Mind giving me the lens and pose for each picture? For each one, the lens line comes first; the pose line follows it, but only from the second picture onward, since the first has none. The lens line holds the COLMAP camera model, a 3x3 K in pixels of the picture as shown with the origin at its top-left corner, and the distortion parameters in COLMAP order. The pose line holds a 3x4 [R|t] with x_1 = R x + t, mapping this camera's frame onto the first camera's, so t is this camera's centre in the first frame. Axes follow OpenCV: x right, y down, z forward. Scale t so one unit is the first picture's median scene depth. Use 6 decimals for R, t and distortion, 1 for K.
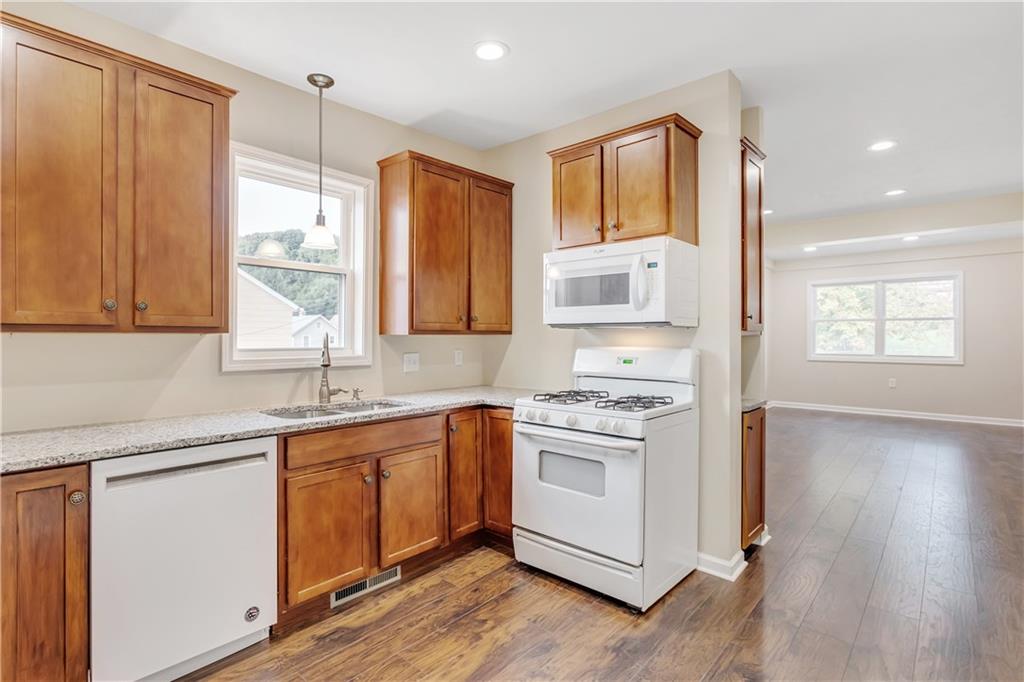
lens RADIAL K [[509.2, 0, 511.7], [0, 509.2, 335.6], [0, 0, 1]] dist [-0.002583, 0.000767]
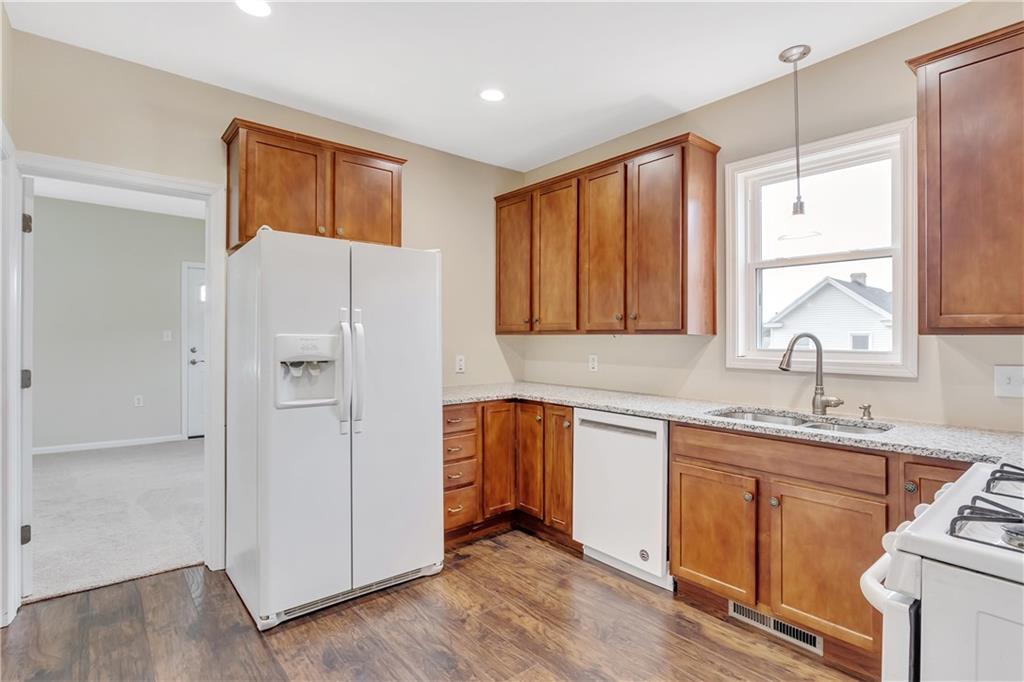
lens RADIAL K [[493.8, 0, 515.3], [0, 493.8, 337.5], [0, 0, 1]] dist [-0.006418, 0.000592]
pose [[-0.142530, -0.000521, -0.989790, 0.665362], [0.000465, 1.000000, -0.000593, 0.003037], [0.989790, -0.000545, -0.142530, 0.754711]]
